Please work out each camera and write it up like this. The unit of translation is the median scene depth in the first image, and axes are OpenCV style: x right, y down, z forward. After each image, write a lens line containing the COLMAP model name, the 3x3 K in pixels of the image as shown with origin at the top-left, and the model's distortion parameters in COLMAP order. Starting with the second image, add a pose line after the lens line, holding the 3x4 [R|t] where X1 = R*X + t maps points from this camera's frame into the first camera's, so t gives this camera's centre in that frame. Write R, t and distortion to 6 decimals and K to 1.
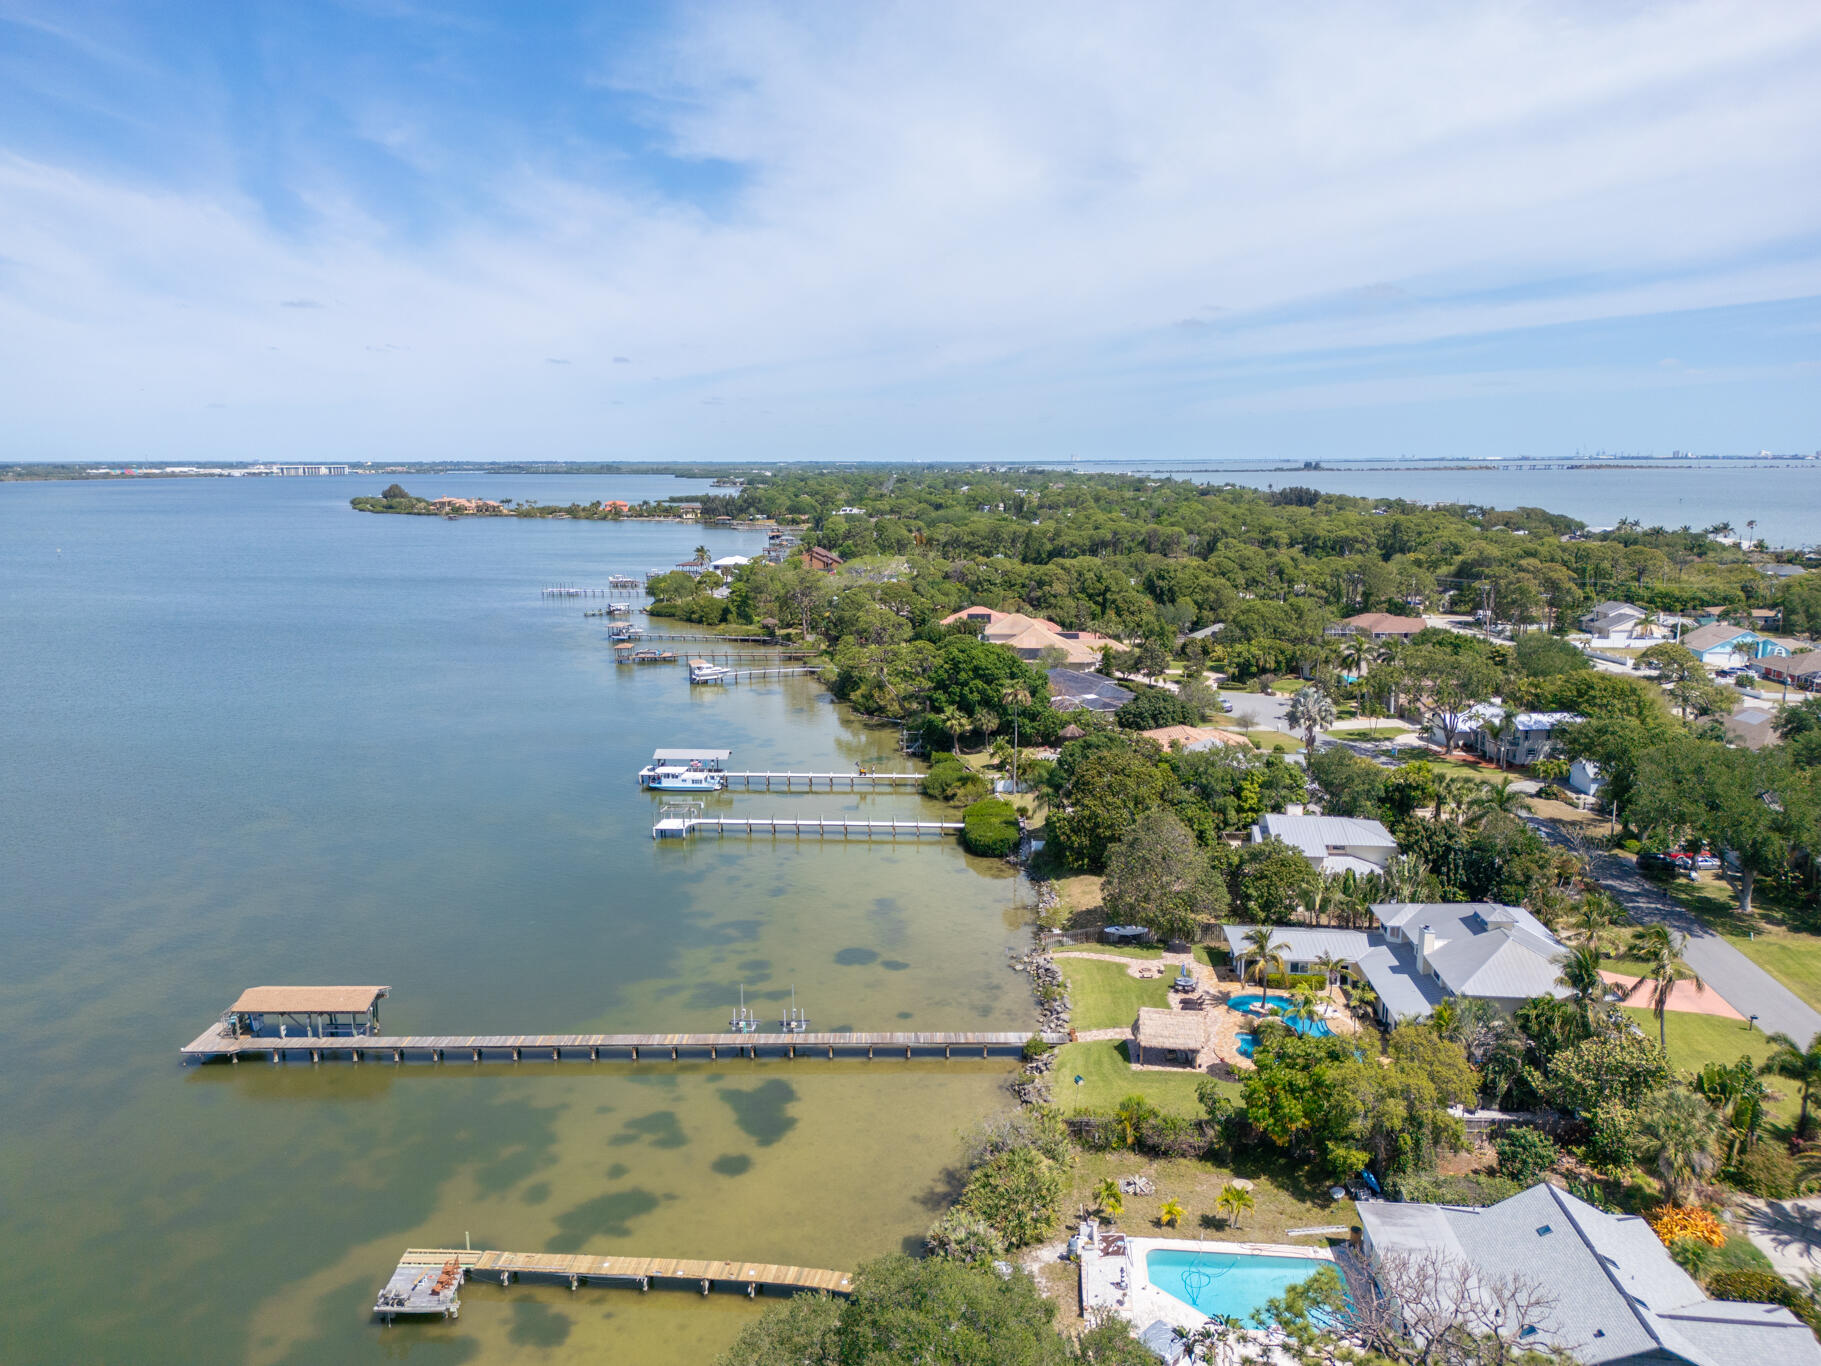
lens RADIAL K [[1273.0, 0, 913.8], [0, 1273.0, 679.6], [0, 0, 1]] dist [0.084634, -0.084738]
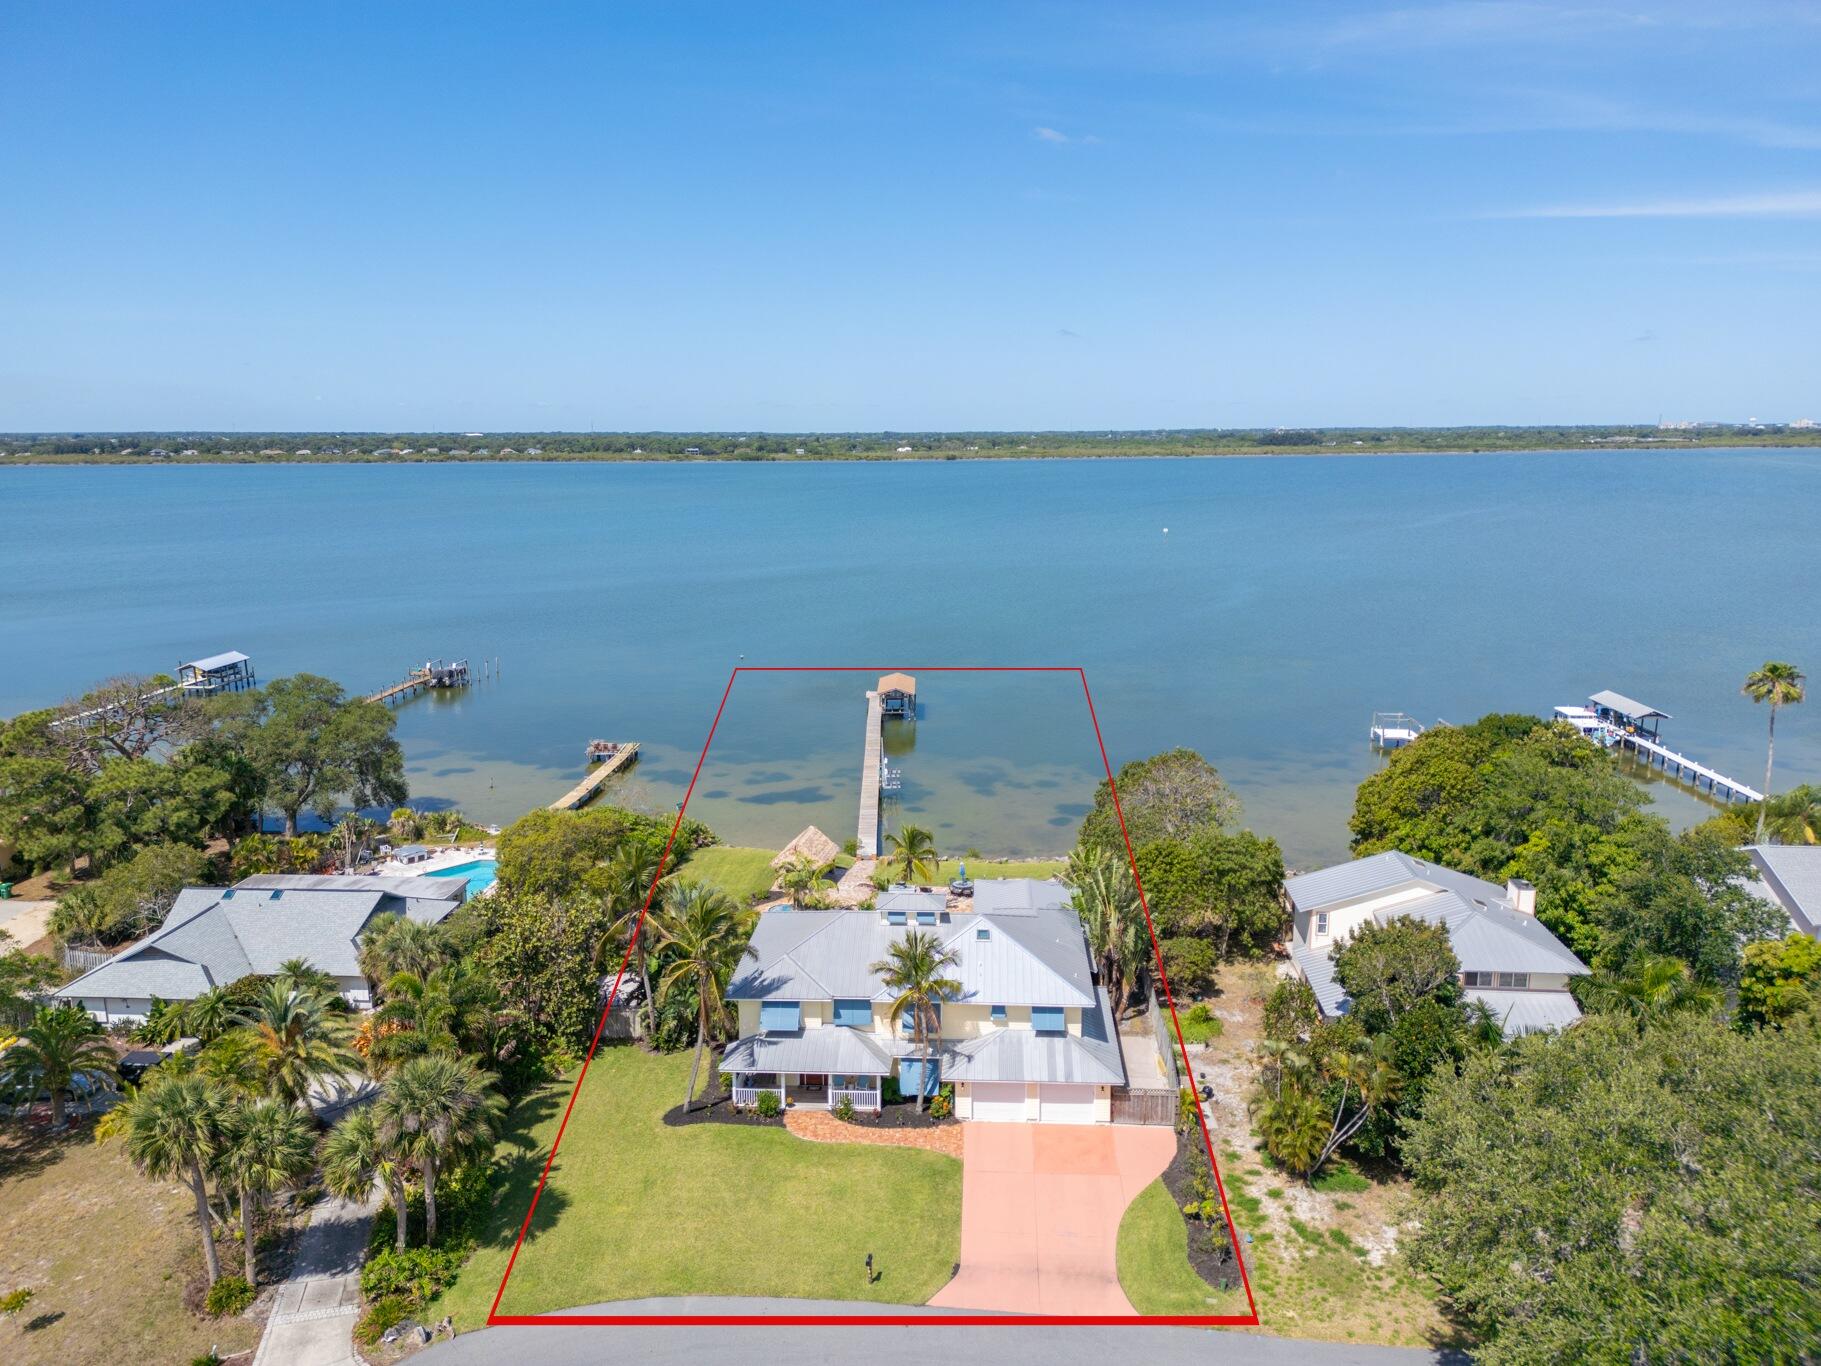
lens RADIAL K [[1273.0, 0, 913.8], [0, 1273.0, 679.6], [0, 0, 1]] dist [0.084634, -0.084738]
pose [[0.018387, 0.190513, -0.981512, 0.708790], [-0.162845, 0.969141, 0.185061, -0.037898], [0.986480, 0.156431, 0.048844, 0.615099]]
